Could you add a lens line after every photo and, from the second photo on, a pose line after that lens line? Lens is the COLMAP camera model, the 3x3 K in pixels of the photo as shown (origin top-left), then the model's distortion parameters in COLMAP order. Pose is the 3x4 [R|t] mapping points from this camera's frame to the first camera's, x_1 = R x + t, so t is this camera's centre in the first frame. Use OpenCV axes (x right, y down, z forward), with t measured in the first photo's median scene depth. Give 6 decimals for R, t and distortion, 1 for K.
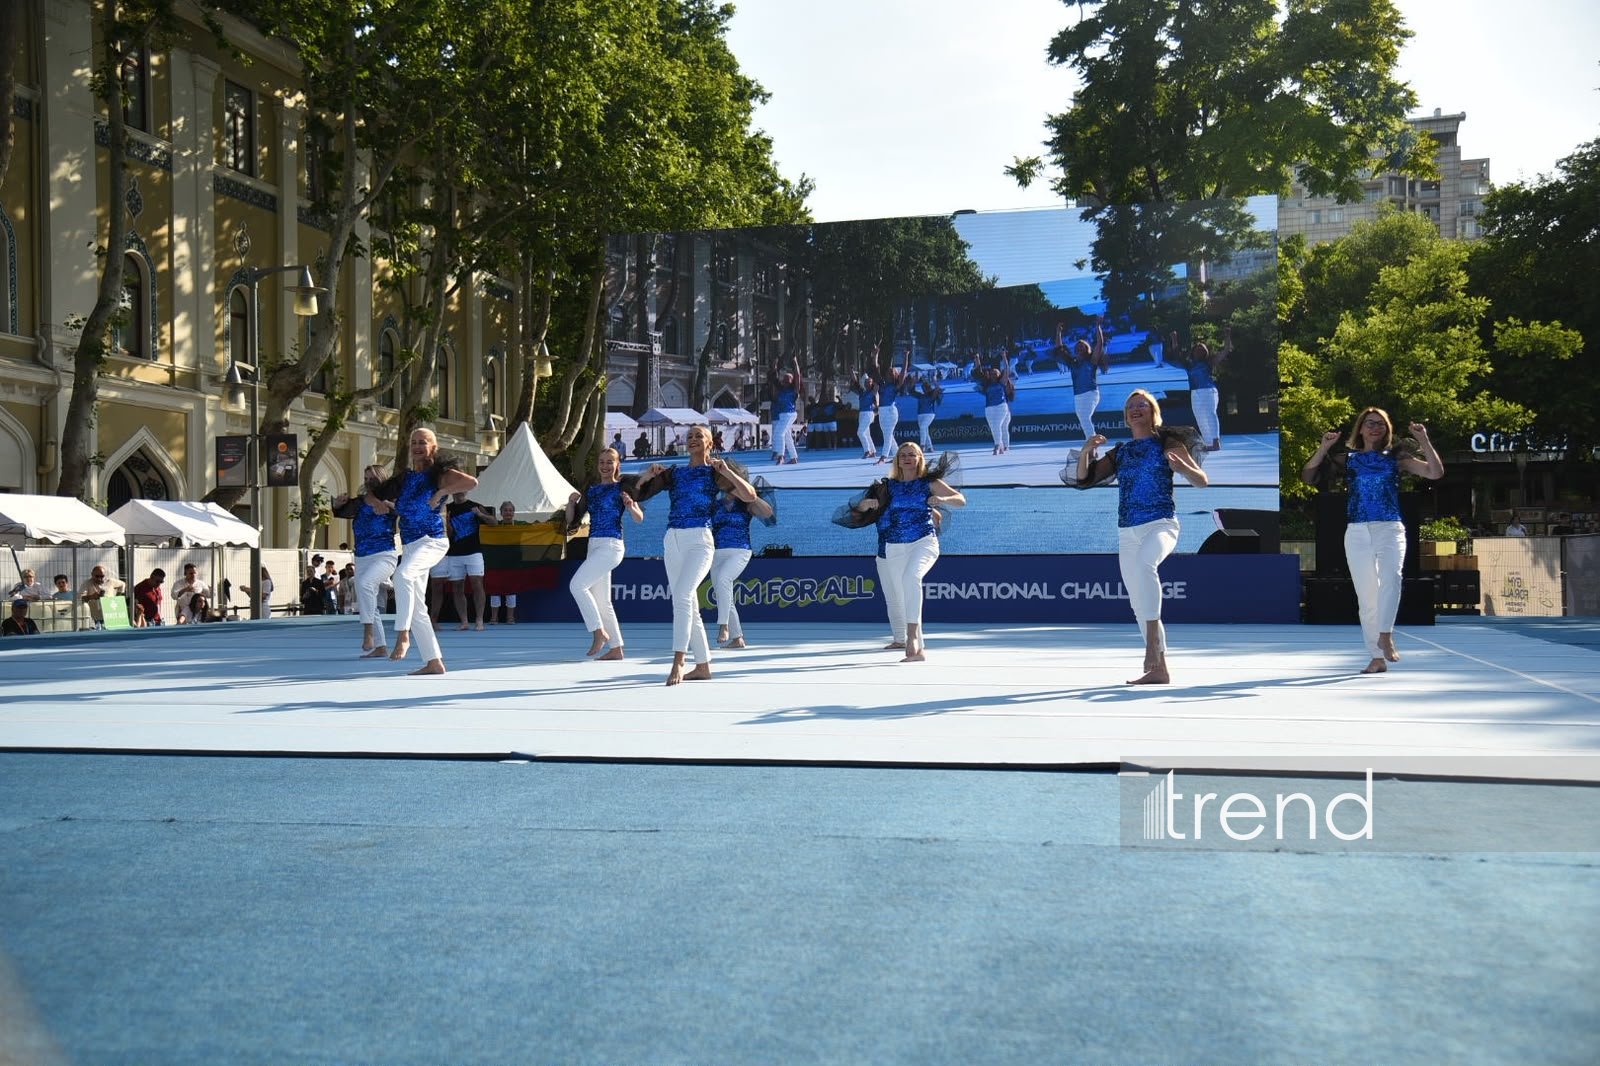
lens RADIAL K [[1598.8, 0, 796.6], [0, 1598.8, 553.4], [0, 0, 1]] dist [0.008408, 0.187333]
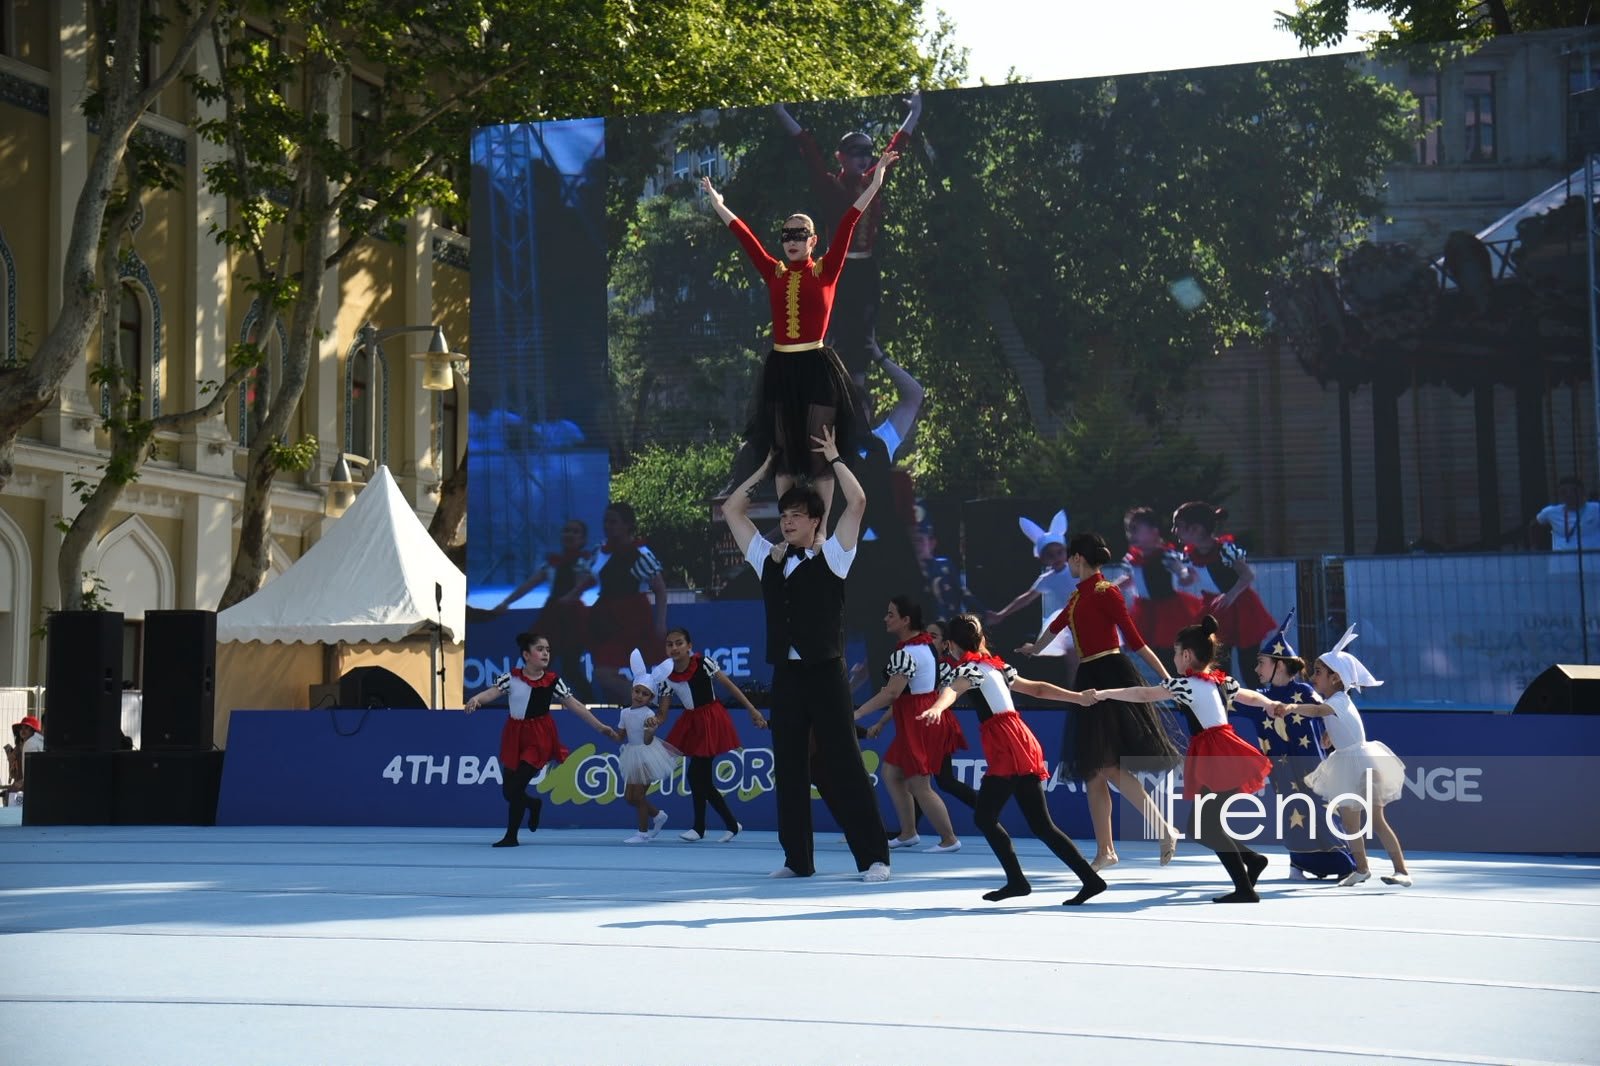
lens RADIAL K [[2581.4, 0, 795.5], [0, 2581.4, 550.2], [0, 0, 1]] dist [0.334286, 0.186001]
pose [[0.994902, 0.005005, -0.100718, 0.059806], [-0.010778, 0.998324, -0.056857, -0.000590], [0.100264, 0.057652, 0.993289, 0.080049]]
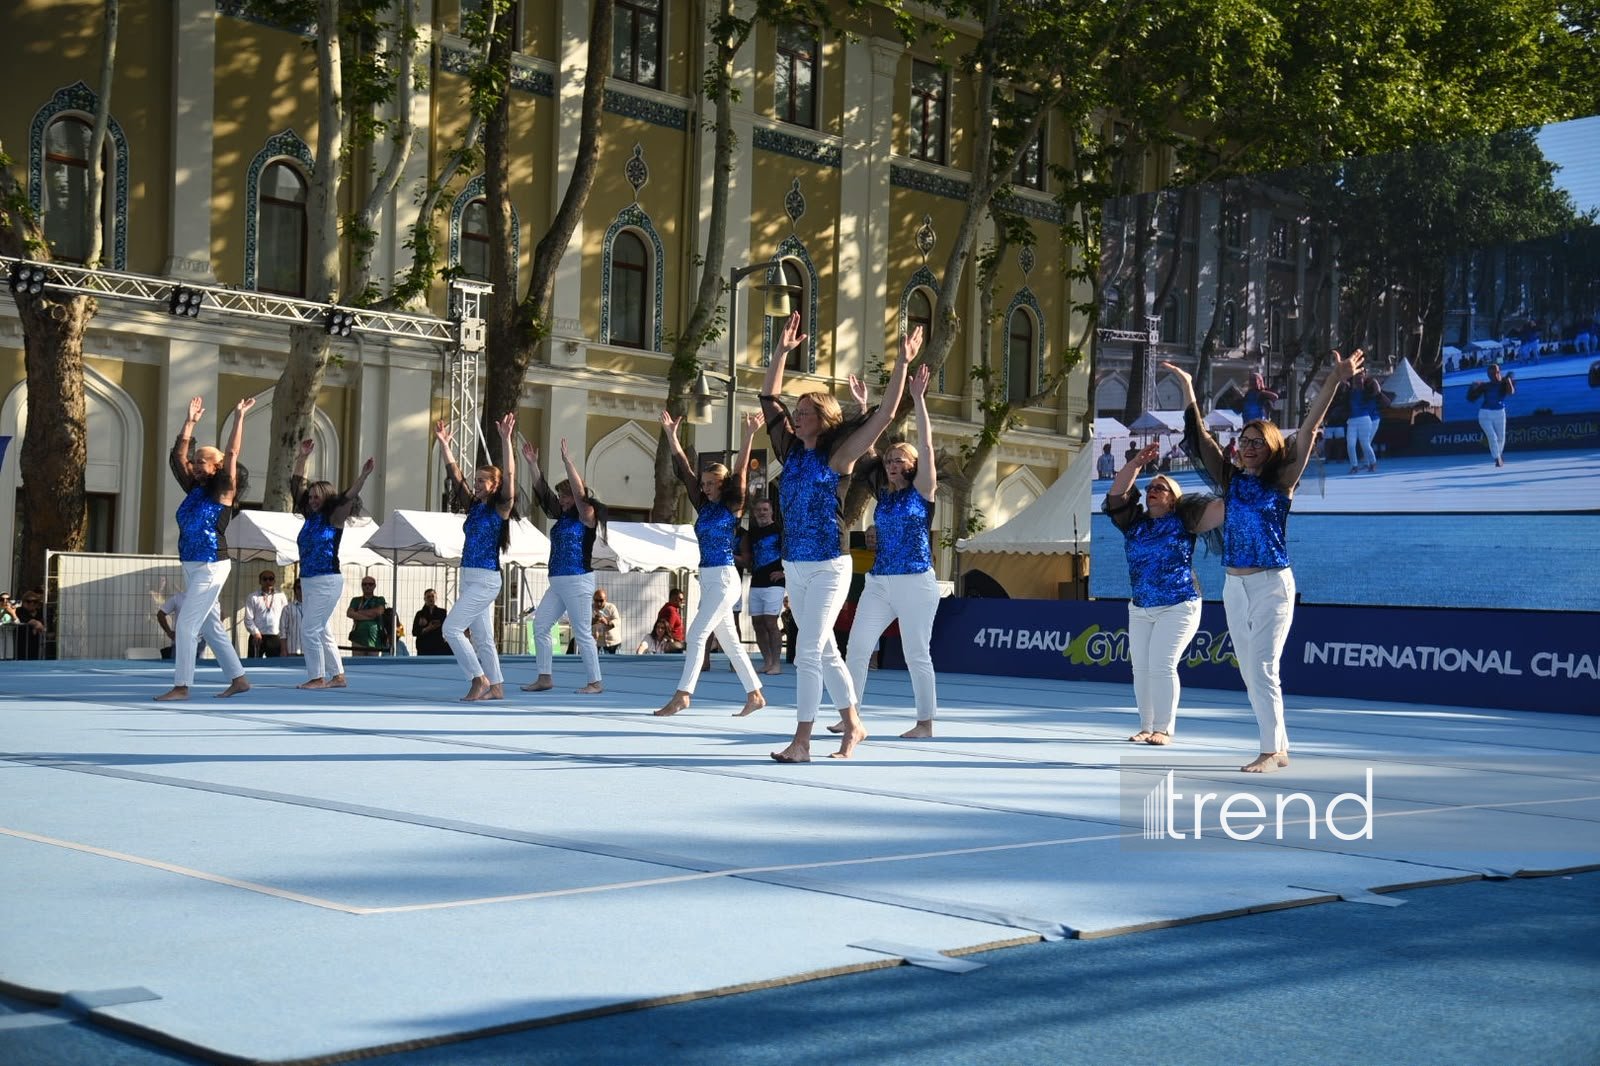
lens RADIAL K [[1900.7, 0, 800.7], [0, 1900.7, 532.9], [0, 0, 1]] dist [0.139497, 0.072886]
pose [[0.857977, 0.012732, -0.513530, 0.175039], [-0.028987, 0.999300, -0.023654, -0.002038], [0.512869, 0.035180, 0.857746, 0.068204]]
